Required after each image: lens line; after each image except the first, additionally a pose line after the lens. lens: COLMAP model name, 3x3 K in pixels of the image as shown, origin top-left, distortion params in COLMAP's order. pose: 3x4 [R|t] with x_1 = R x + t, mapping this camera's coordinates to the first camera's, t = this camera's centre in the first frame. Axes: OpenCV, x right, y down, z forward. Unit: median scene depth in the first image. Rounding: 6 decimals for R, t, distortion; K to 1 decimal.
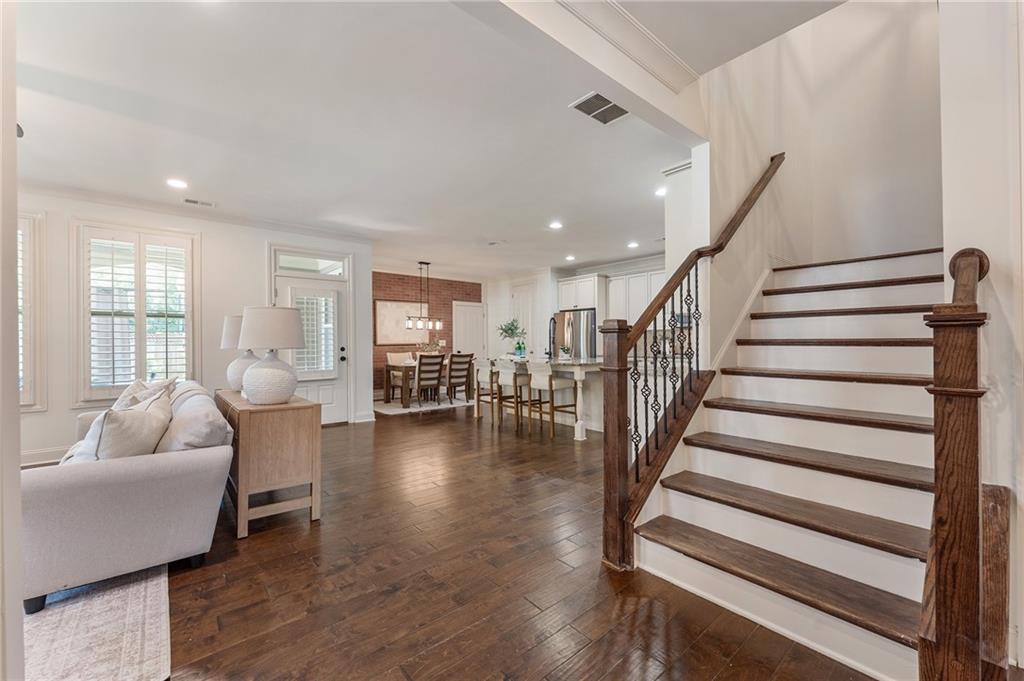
lens RADIAL K [[415.2, 0, 512.7], [0, 415.2, 340.7], [0, 0, 1]] dist [0.000813, 0.000140]
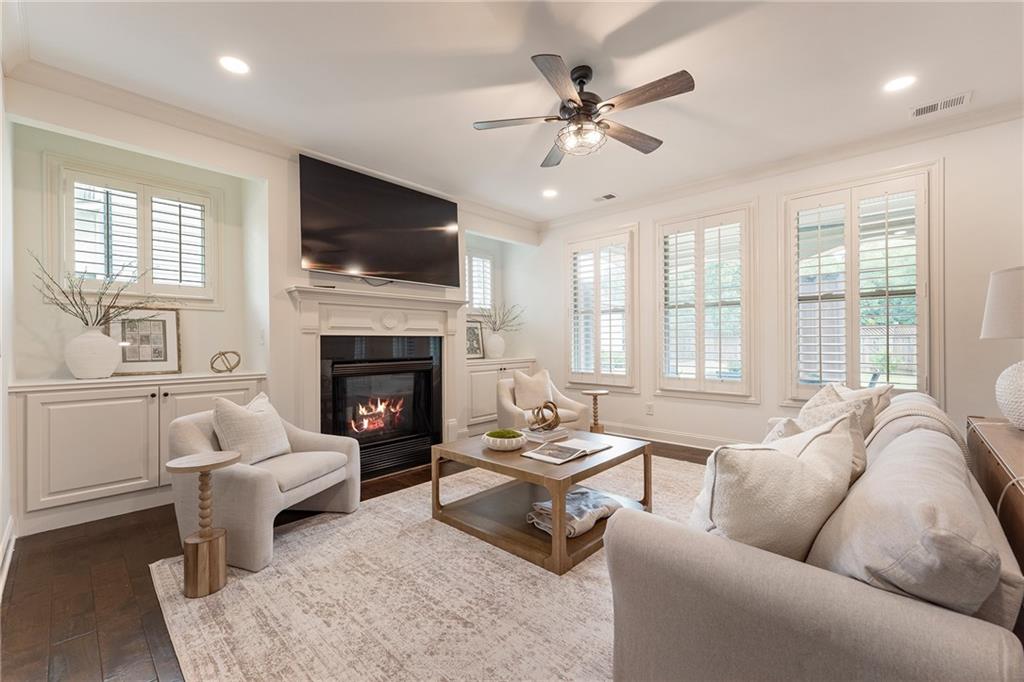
lens RADIAL K [[415.2, 0, 512.7], [0, 415.2, 341.2], [0, 0, 1]] dist [0.000813, 0.000140]
pose [[0.108744, 0.006451, -0.994049, -0.227892], [0.007376, 0.999946, 0.007296, 0.011756], [0.994042, -0.008125, 0.108691, 0.328230]]
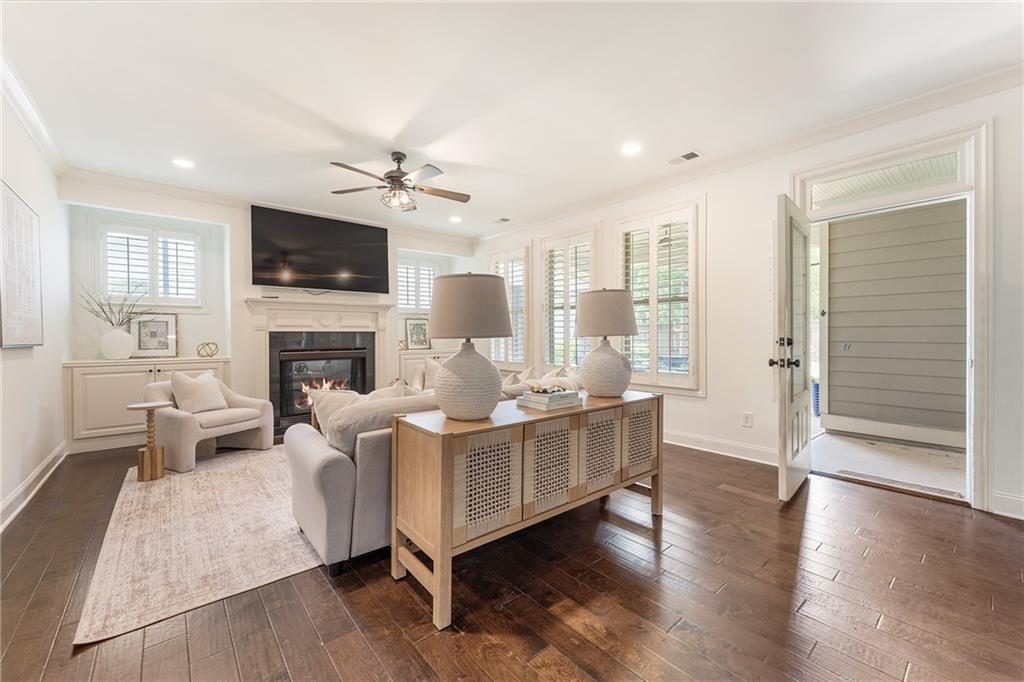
lens RADIAL K [[405.8, 0, 512.9], [0, 405.8, 337.5], [0, 0, 1]] dist [0.000459, 0.000123]
pose [[-0.005786, 0.016530, -0.999847, 0.073314], [0.006482, 0.999843, 0.016493, 0.004831], [0.999962, -0.006386, -0.005892, 0.769575]]
